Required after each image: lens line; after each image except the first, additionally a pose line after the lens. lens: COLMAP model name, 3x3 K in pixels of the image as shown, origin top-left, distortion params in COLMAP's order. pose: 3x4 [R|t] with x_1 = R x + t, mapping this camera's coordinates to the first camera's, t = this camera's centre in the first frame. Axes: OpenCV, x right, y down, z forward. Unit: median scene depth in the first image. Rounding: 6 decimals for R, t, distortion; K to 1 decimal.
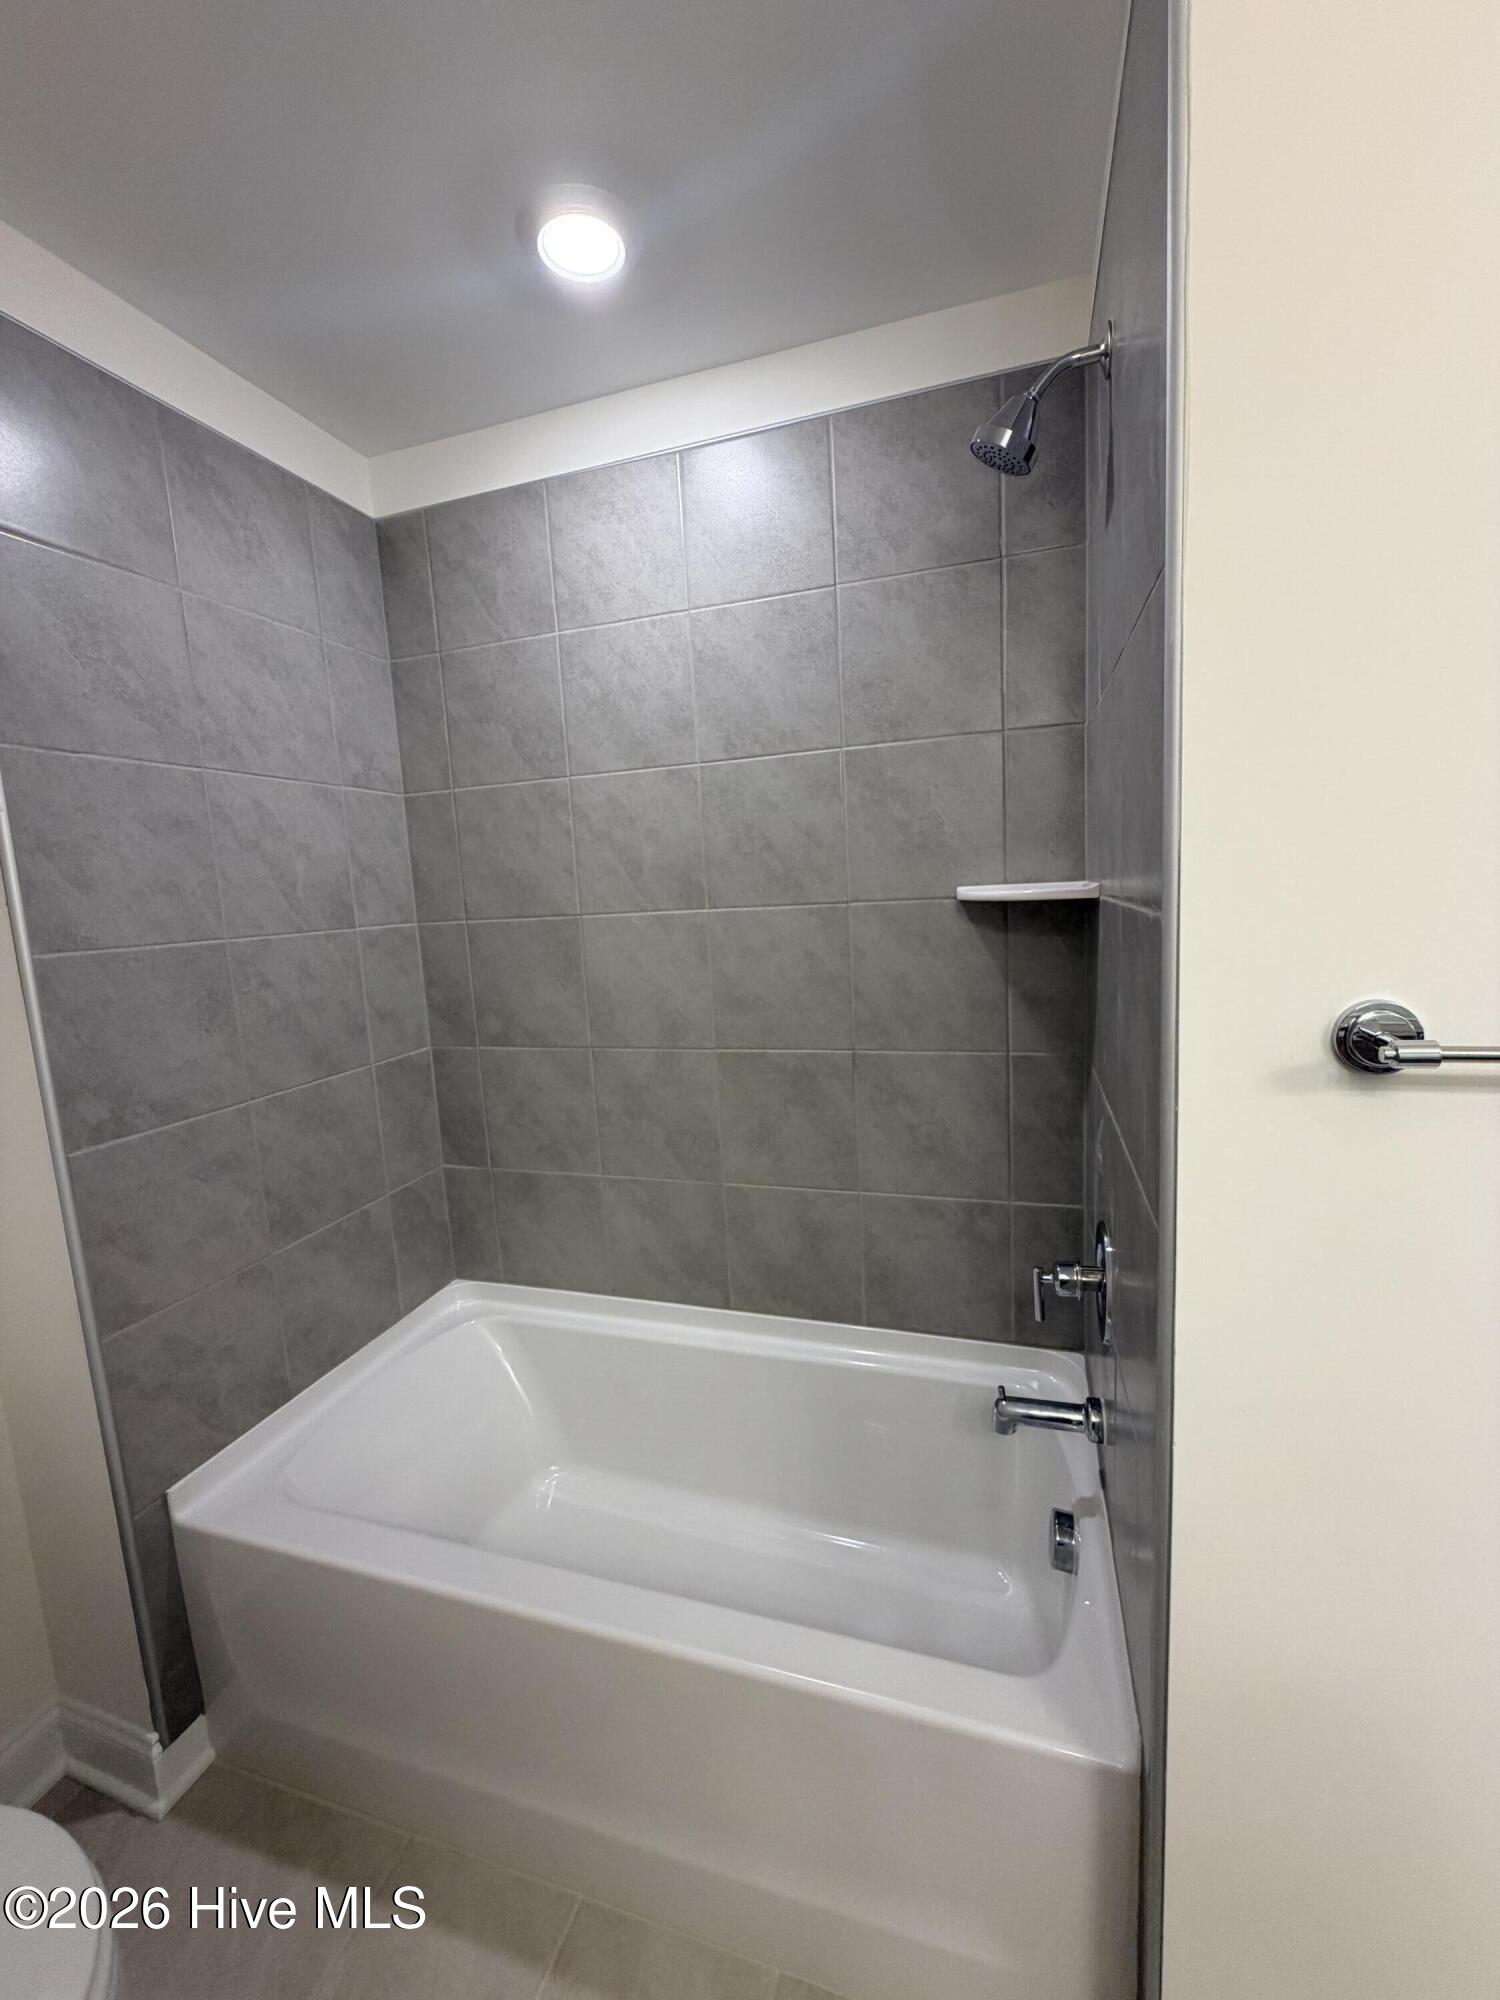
lens RADIAL K [[788.5, 0, 751.5], [0, 788.5, 988.8], [0, 0, 1]] dist [0.001013, 0.000250]
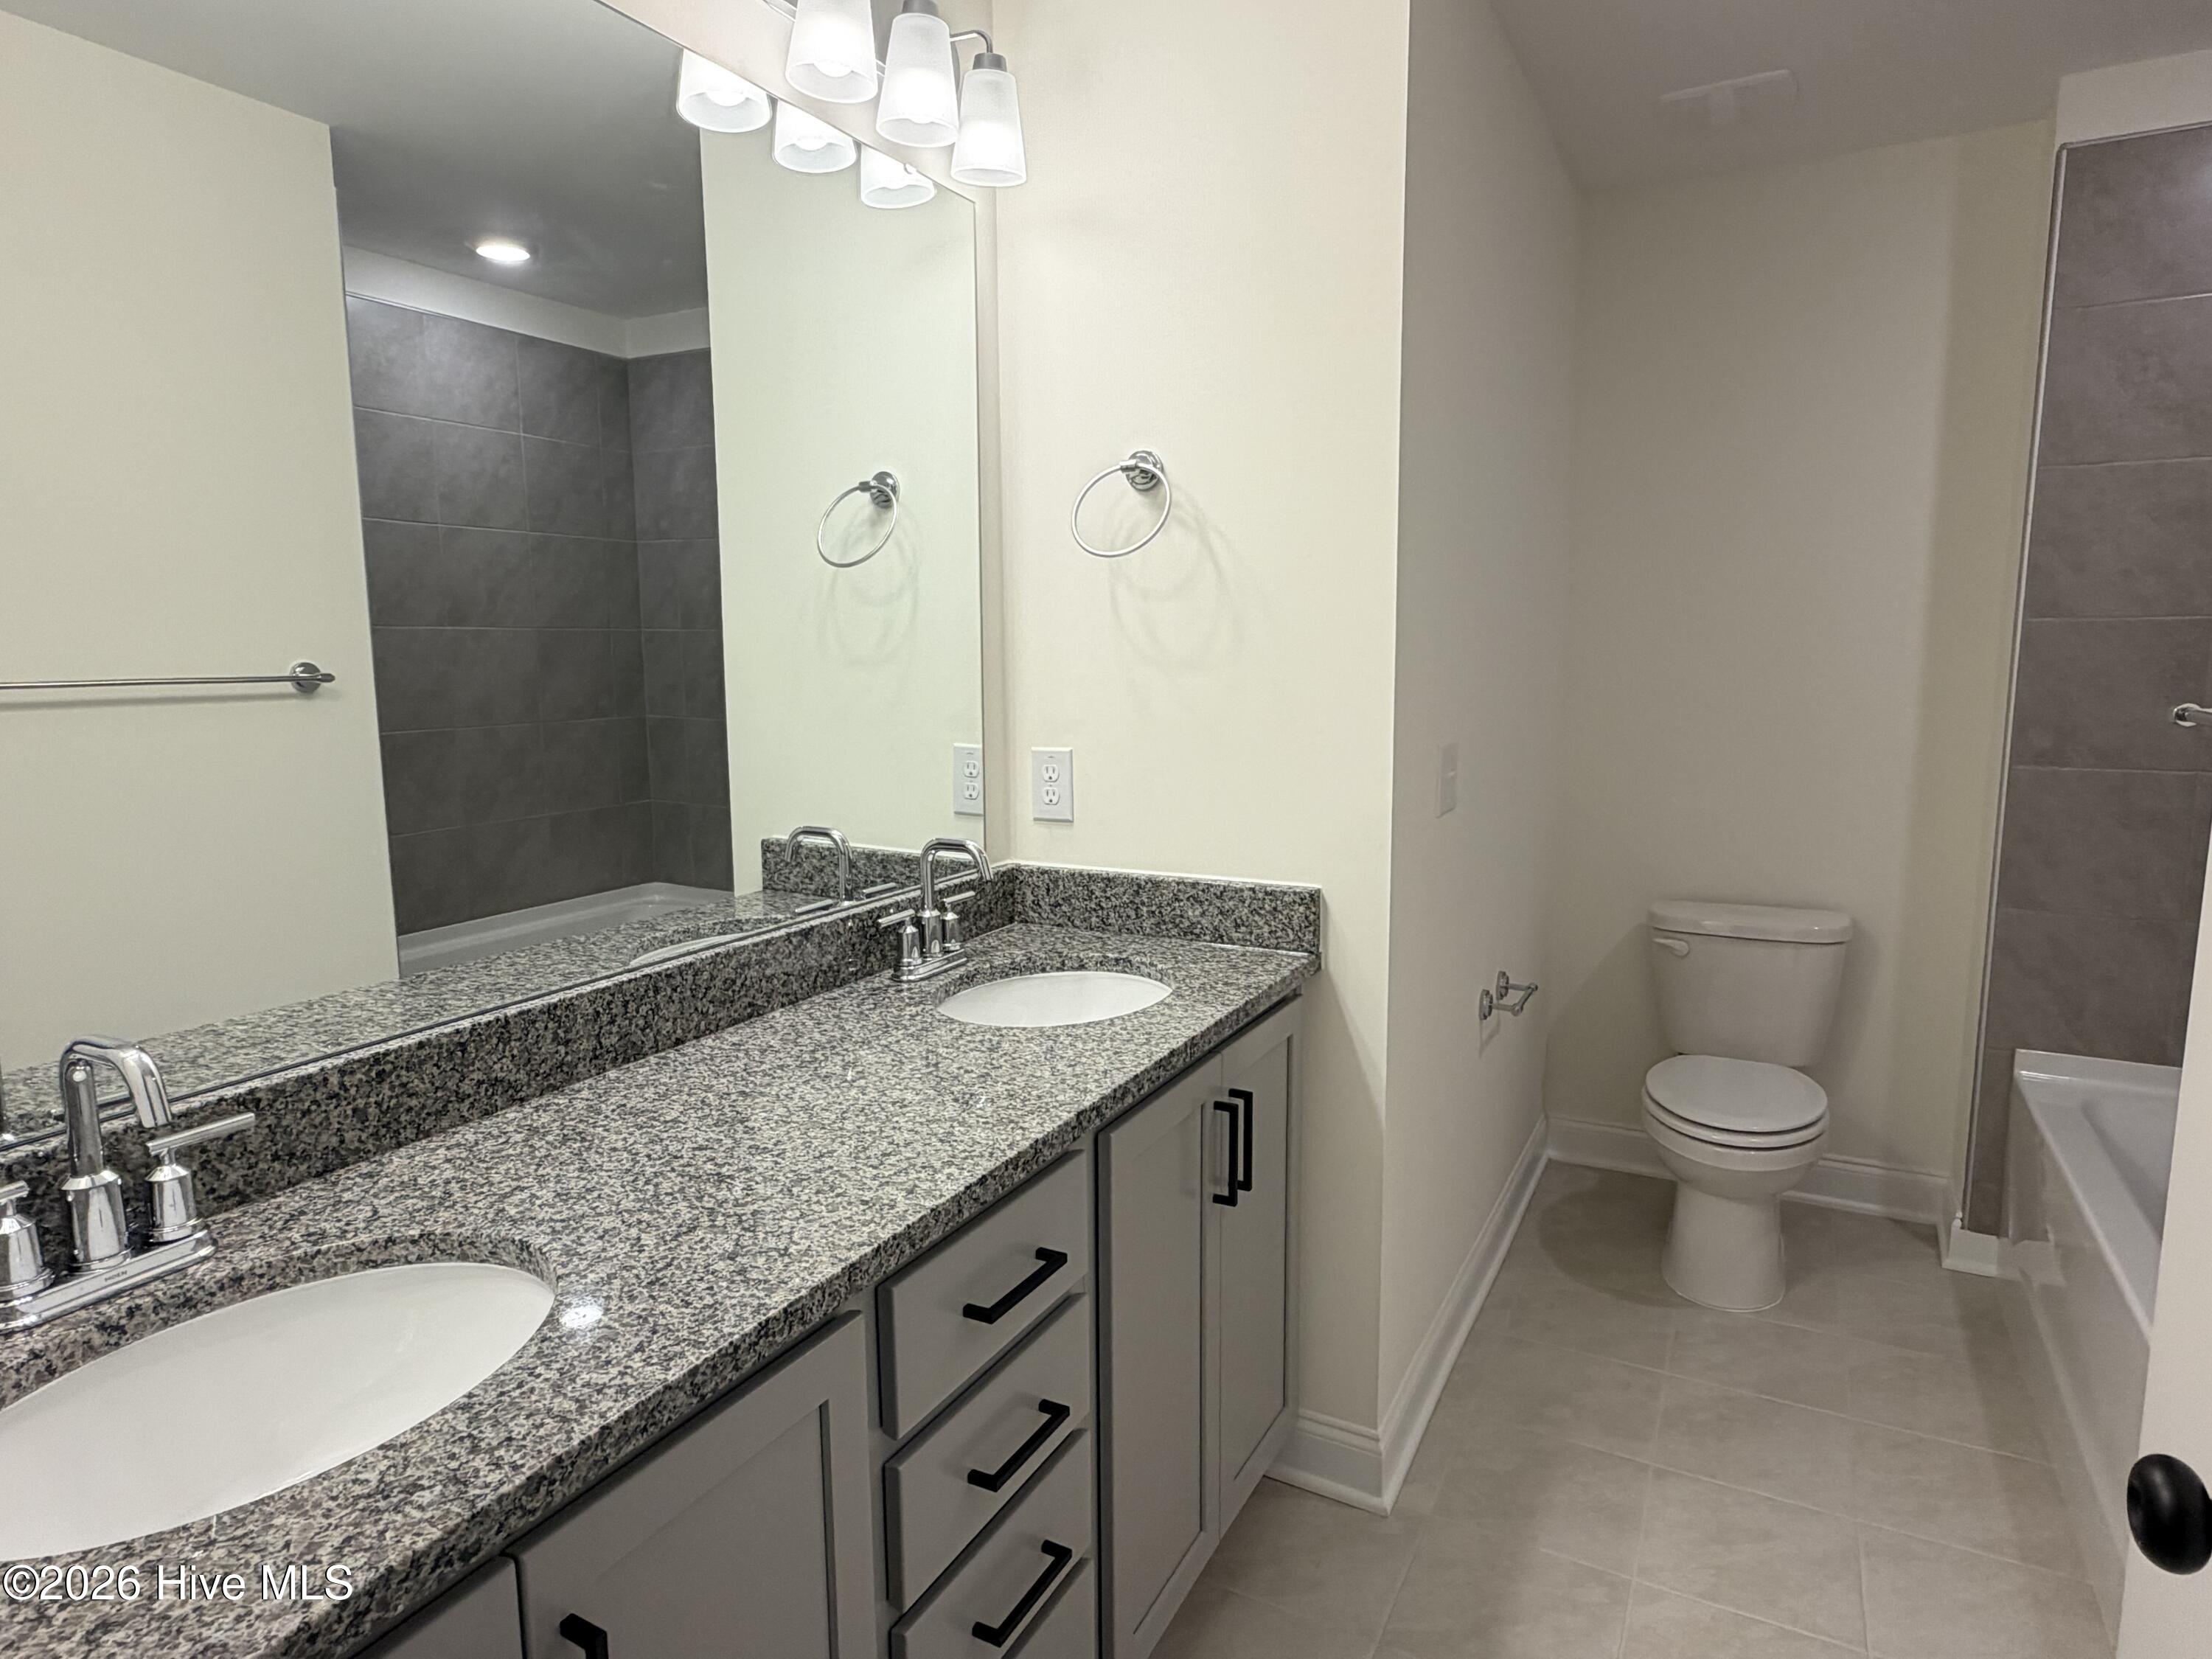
lens RADIAL K [[1275.0, 0, 1110.7], [0, 1275.0, 835.1], [0, 0, 1]] dist [0.002917, 0.000537]
pose [[-0.162201, 0.196015, -0.967093, 1.450488], [-0.110304, 0.970327, 0.215171, 0.019439], [0.980573, 0.141576, -0.135767, -0.205689]]
